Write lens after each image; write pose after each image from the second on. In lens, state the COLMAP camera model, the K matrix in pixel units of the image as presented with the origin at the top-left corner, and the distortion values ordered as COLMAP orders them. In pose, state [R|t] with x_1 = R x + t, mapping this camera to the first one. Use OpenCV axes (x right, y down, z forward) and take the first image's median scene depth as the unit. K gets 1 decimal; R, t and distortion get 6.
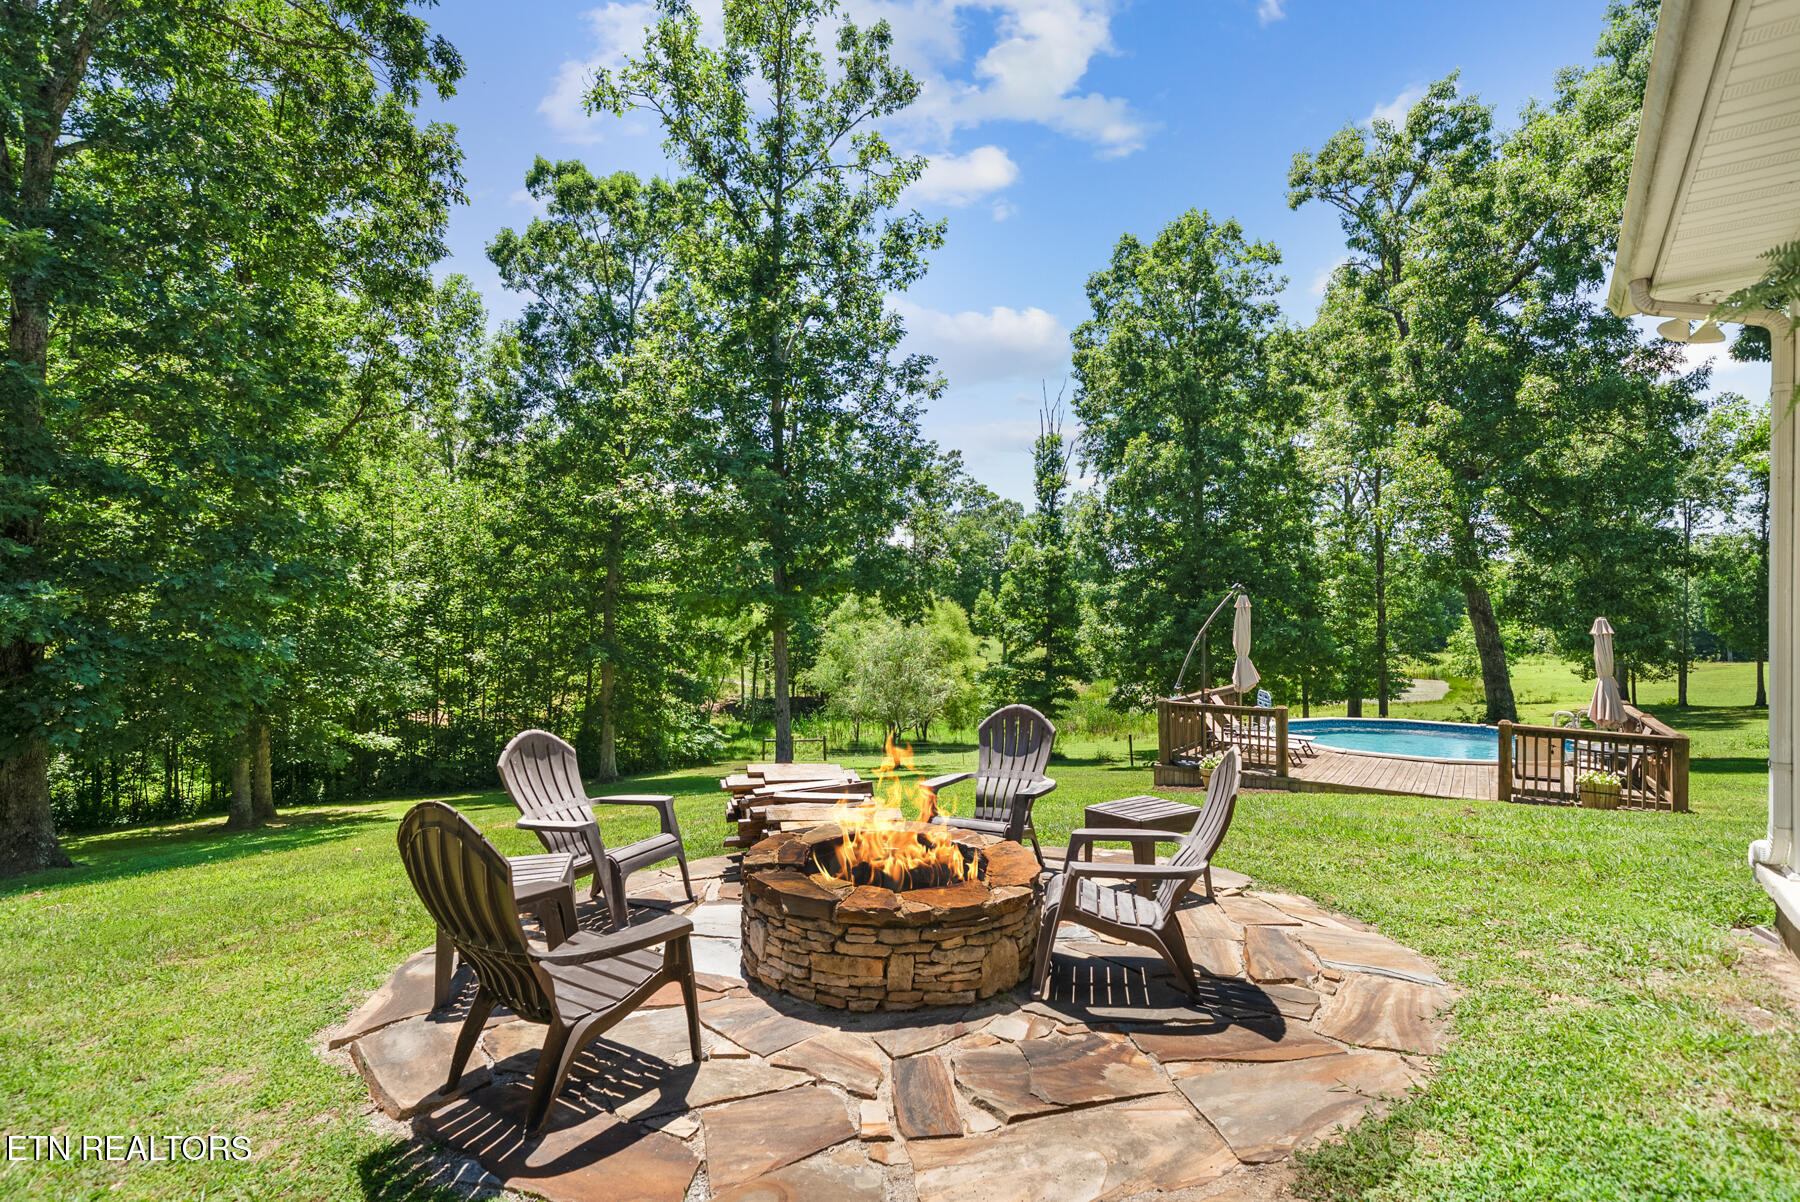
lens RADIAL K [[885.1, 0, 900.0], [0, 885.1, 601.0], [0, 0, 1]] dist [0.001025, 0.000029]
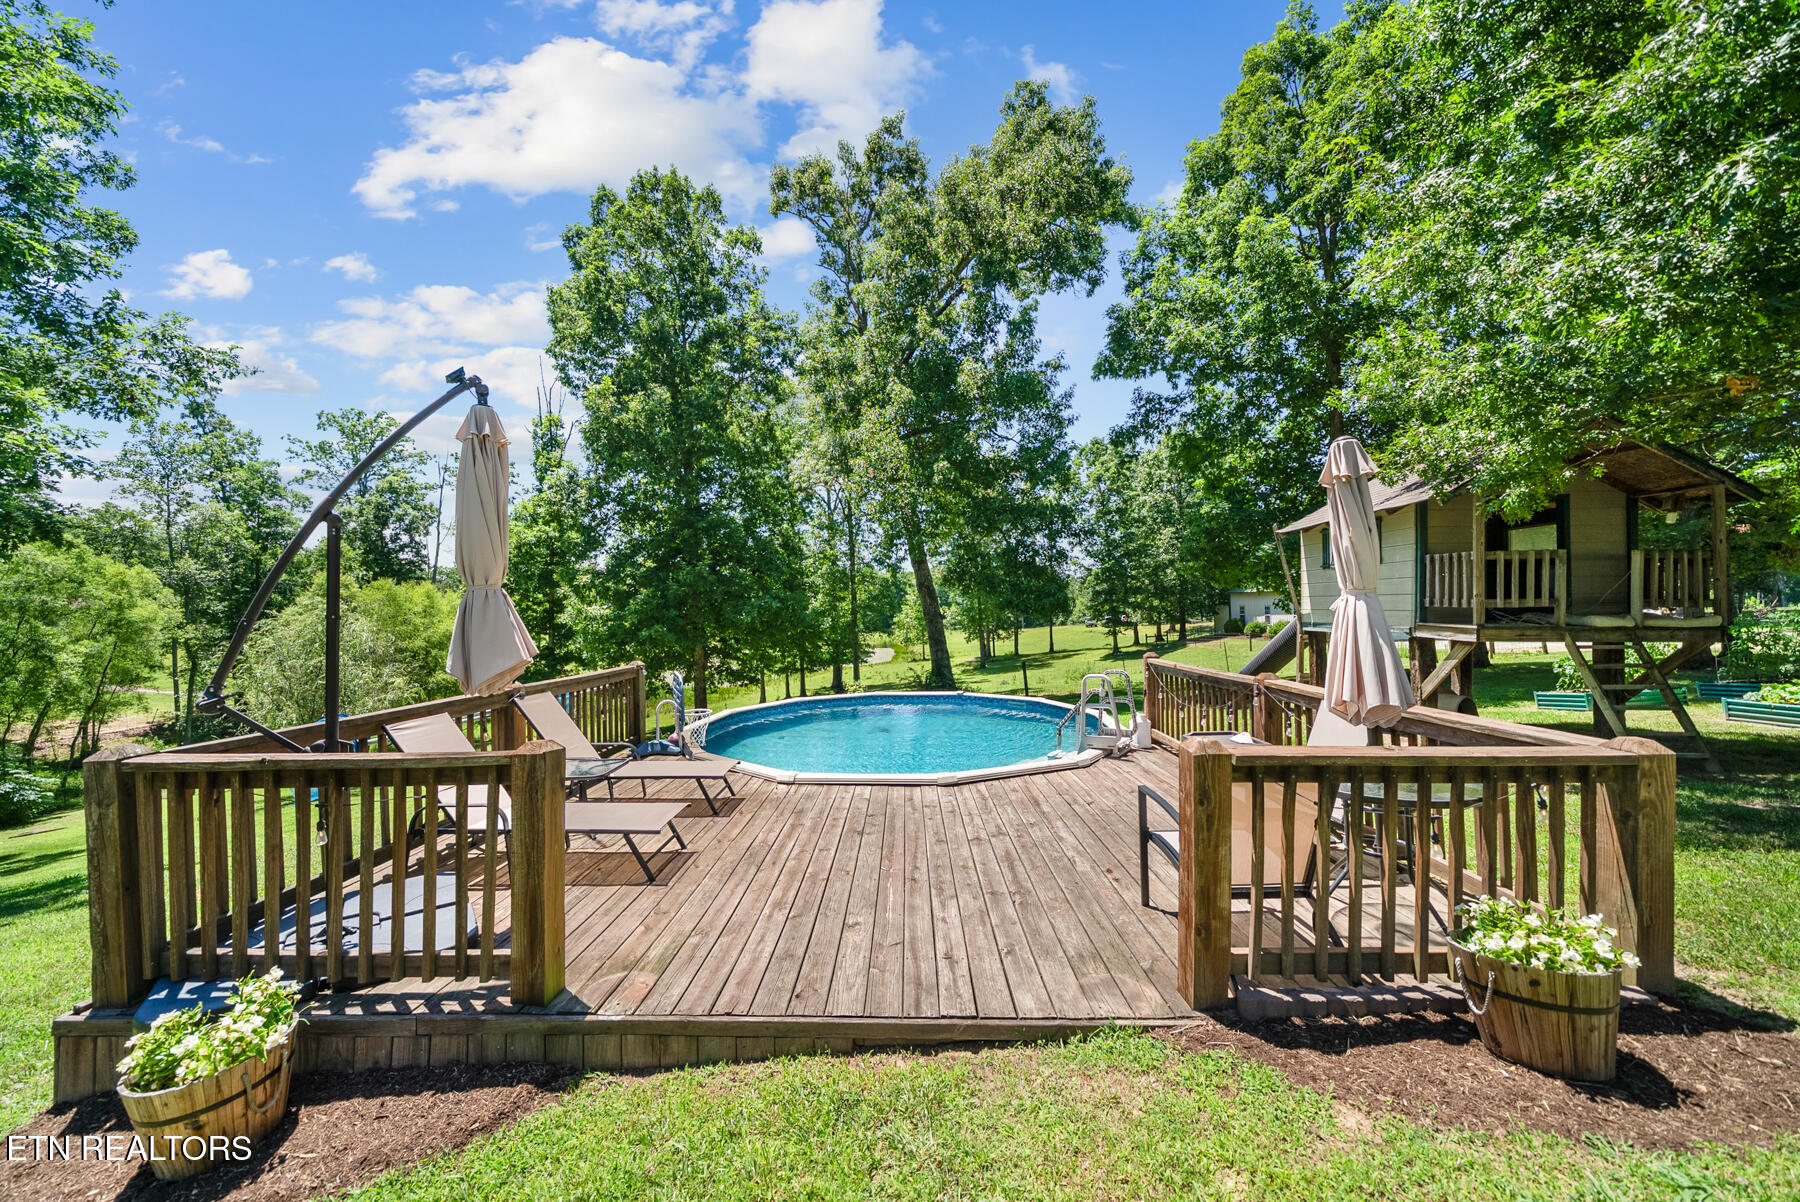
lens RADIAL K [[618.0, 0, 900.0], [0, 618.0, 601.0], [0, 0, 1]] dist [-0.000743, -0.000053]
pose [[0.841901, -0.013487, 0.539464, 0.161828], [0.016562, 0.999862, -0.000851, 0.029733], [-0.539379, 0.009651, 0.842008, 0.290730]]
